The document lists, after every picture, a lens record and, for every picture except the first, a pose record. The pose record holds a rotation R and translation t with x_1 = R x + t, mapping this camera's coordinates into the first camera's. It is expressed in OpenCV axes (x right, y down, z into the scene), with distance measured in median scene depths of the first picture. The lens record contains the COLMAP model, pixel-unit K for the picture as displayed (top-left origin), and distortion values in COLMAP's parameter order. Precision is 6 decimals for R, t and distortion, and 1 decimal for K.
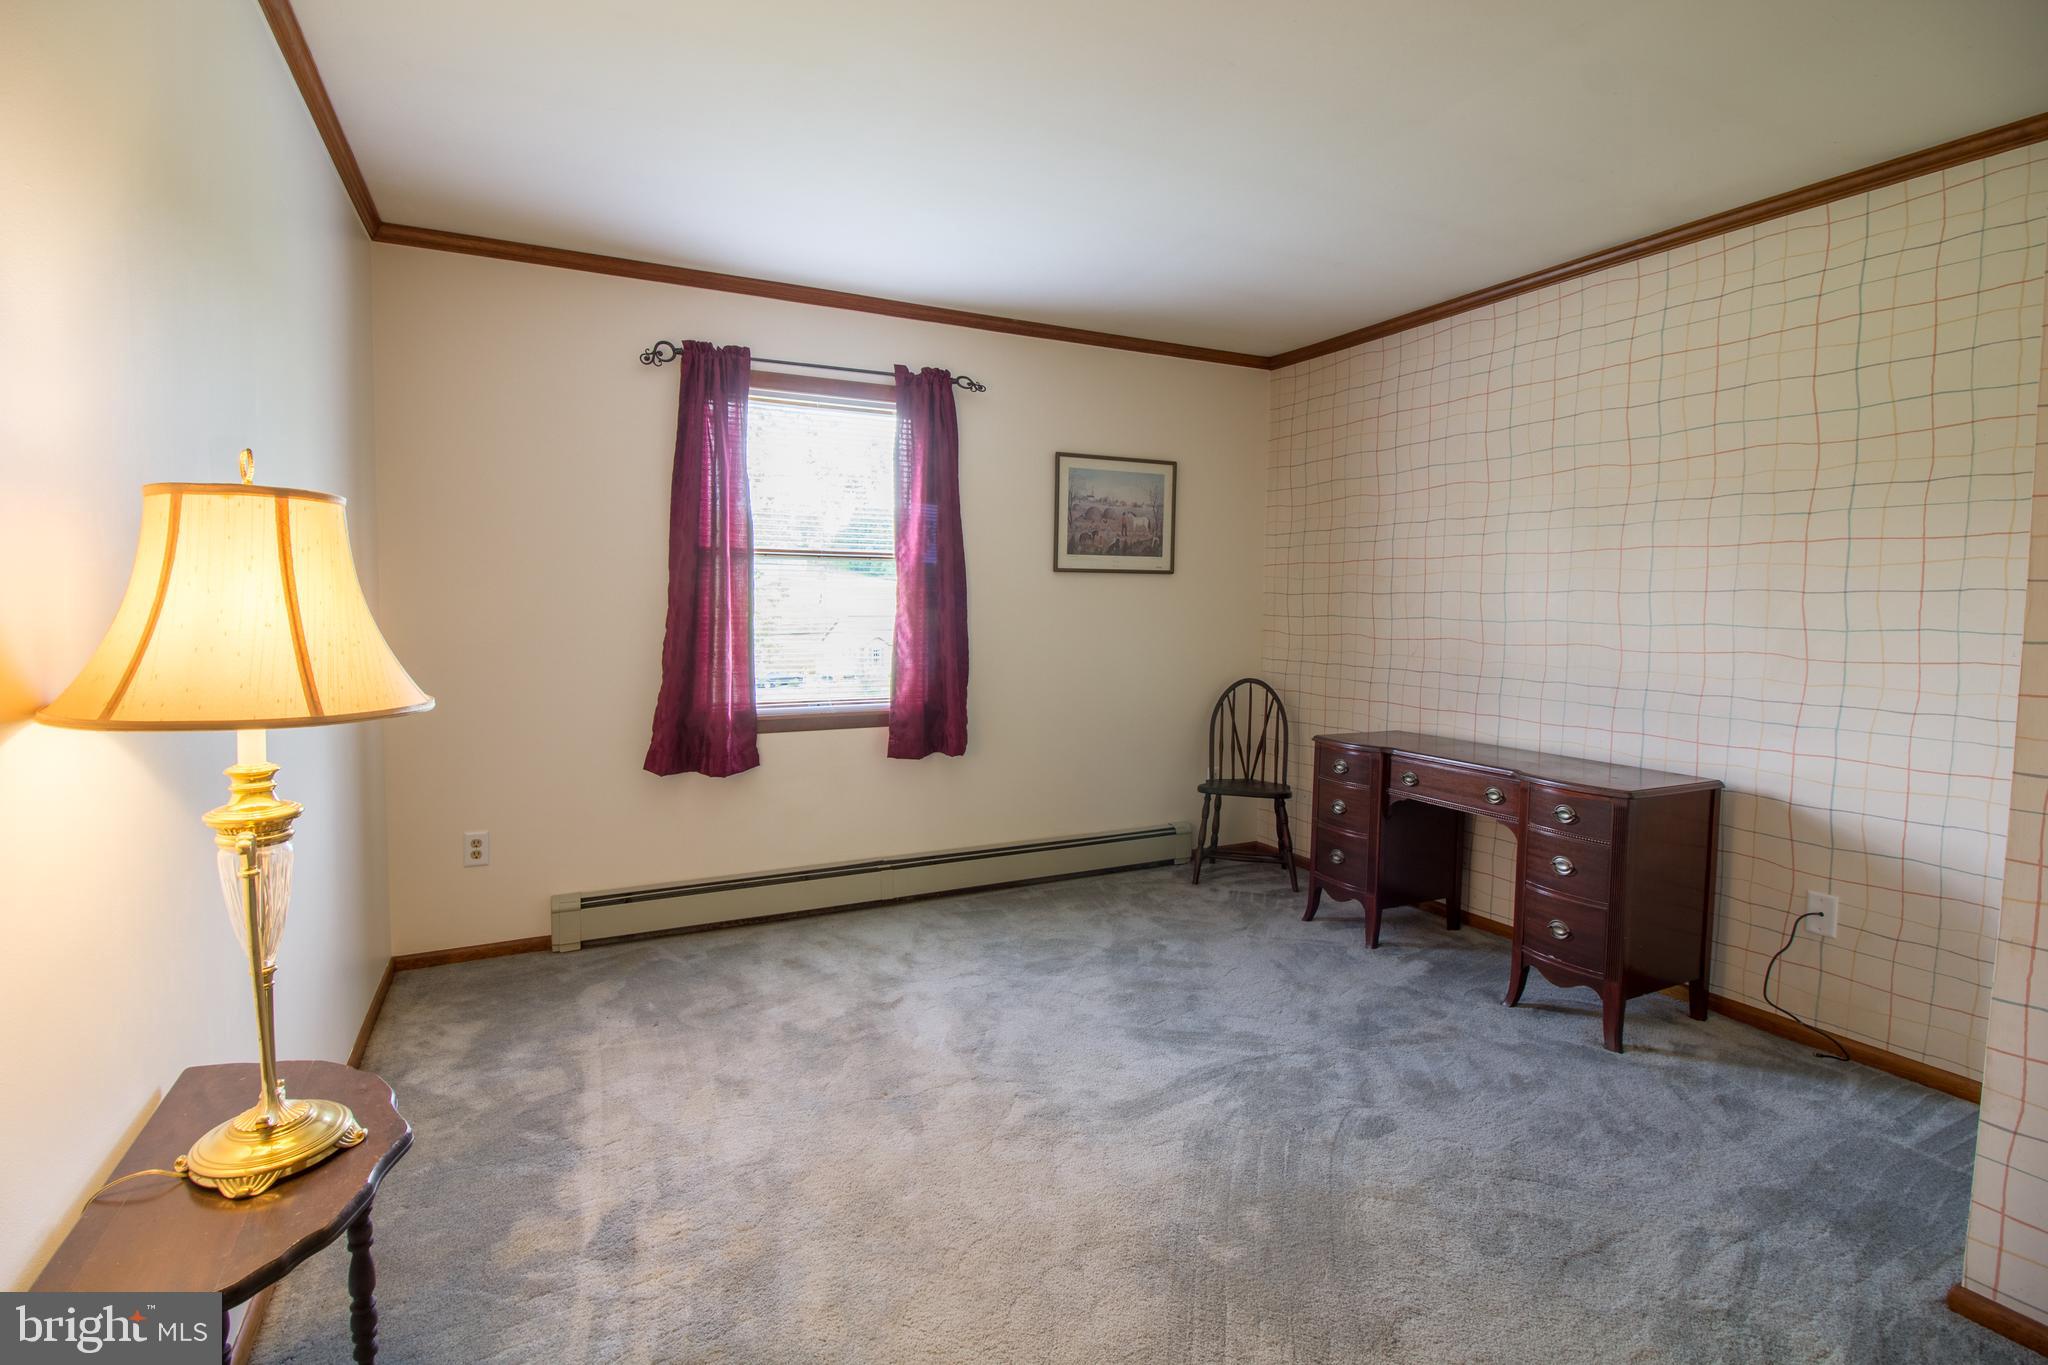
lens RADIAL K [[952.0, 0, 1019.6], [0, 952.0, 674.4], [0, 0, 1]] dist [-0.001926, -0.011414]
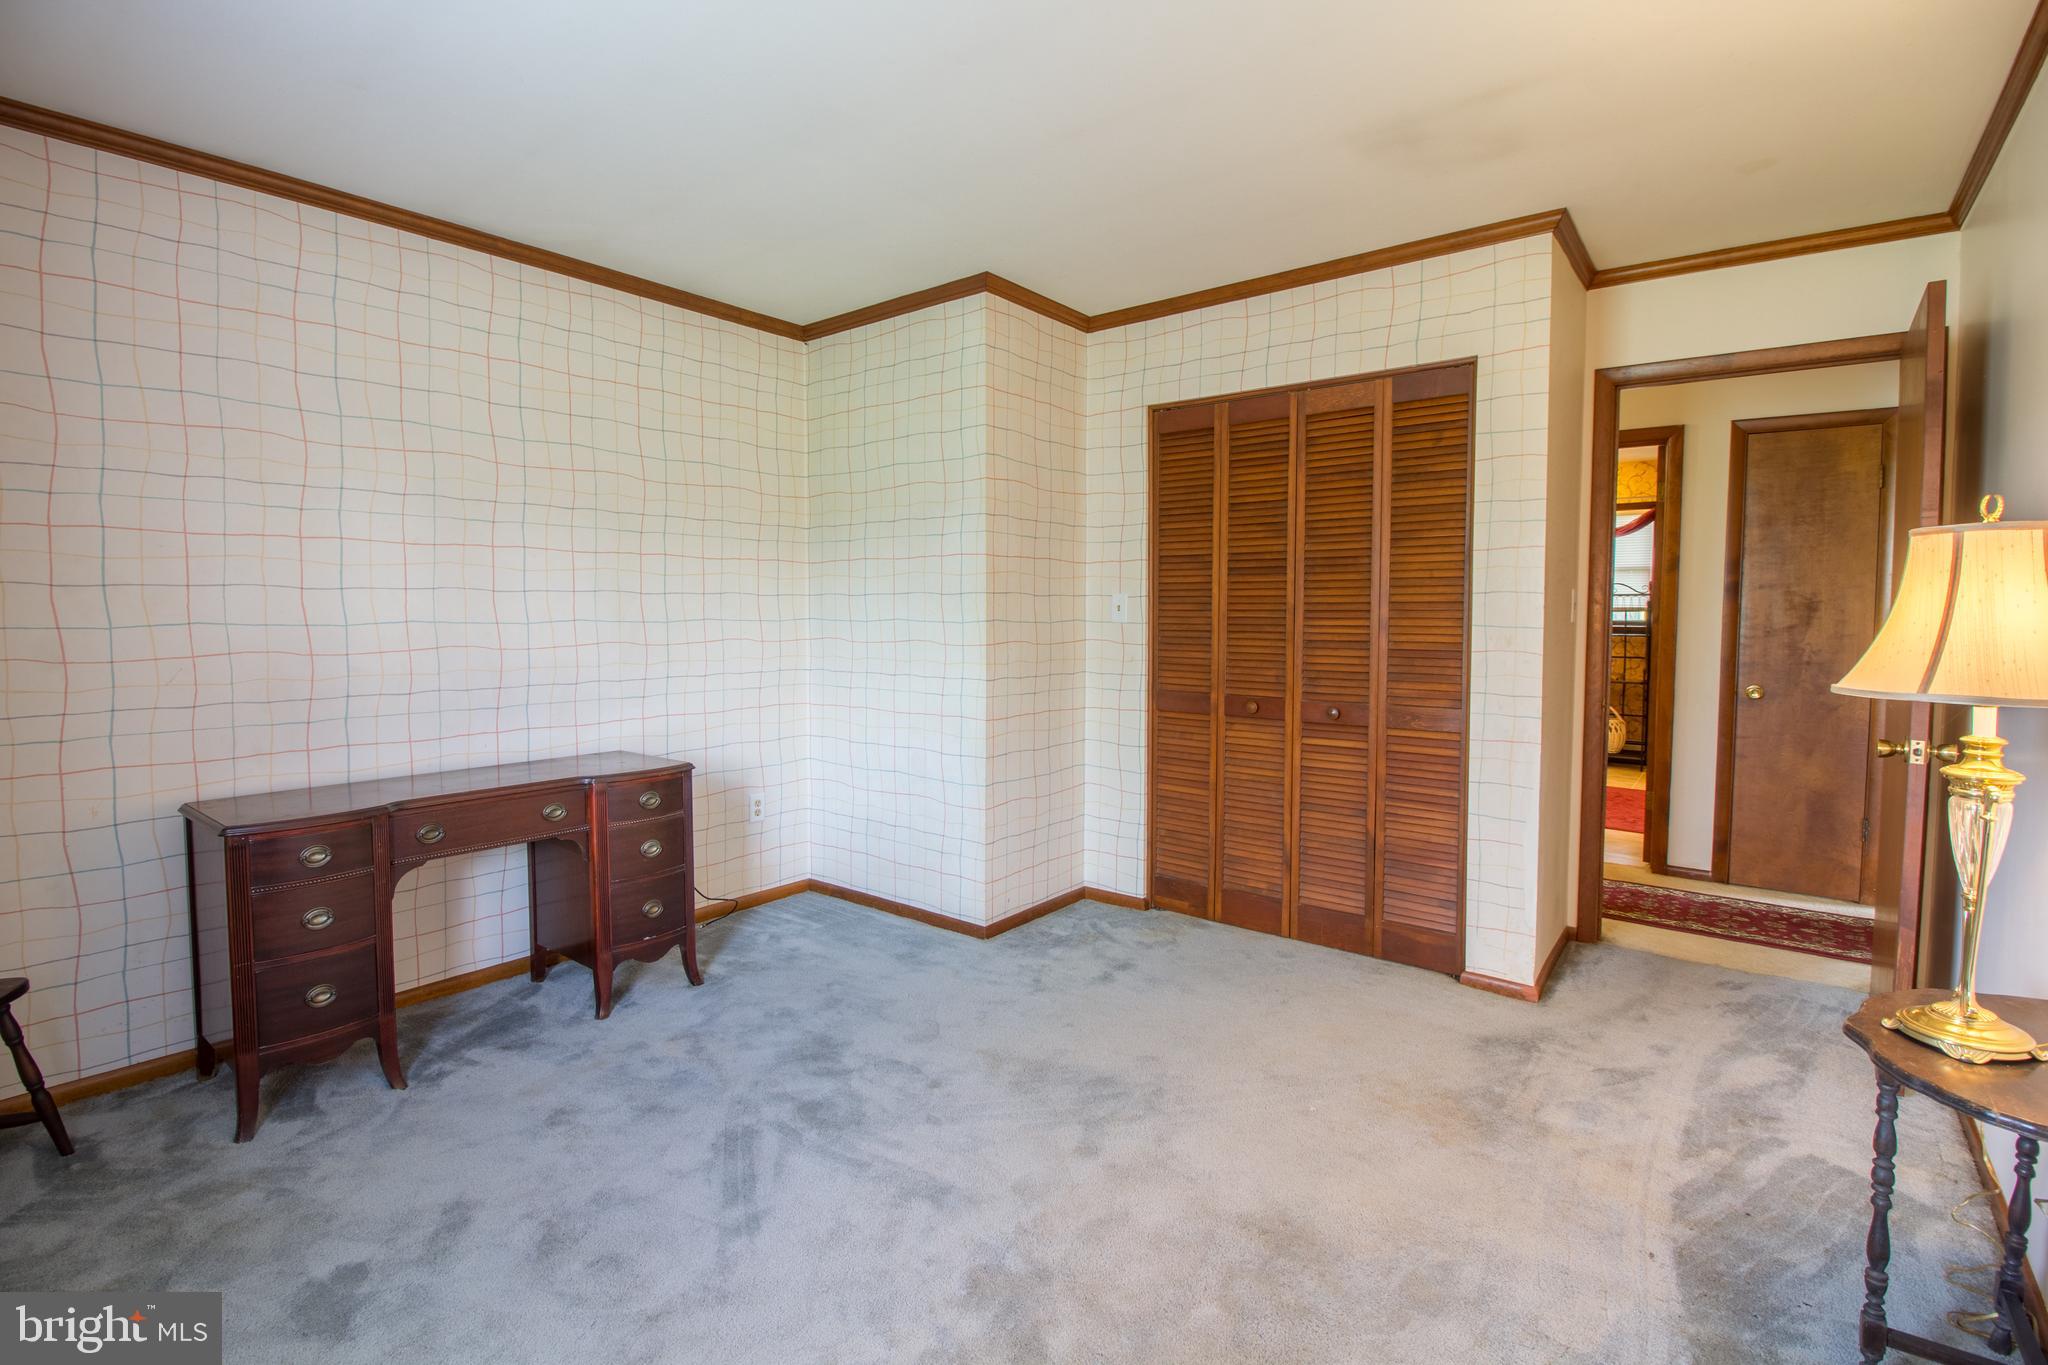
lens RADIAL K [[952.0, 0, 1014.8], [0, 952.0, 665.7], [0, 0, 1]] dist [-0.001926, -0.011414]
pose [[-0.419461, -0.065664, 0.905395, -0.494292], [0.061330, 0.993052, 0.100435, -0.075945], [-0.905699, 0.097656, -0.412519, 0.937464]]
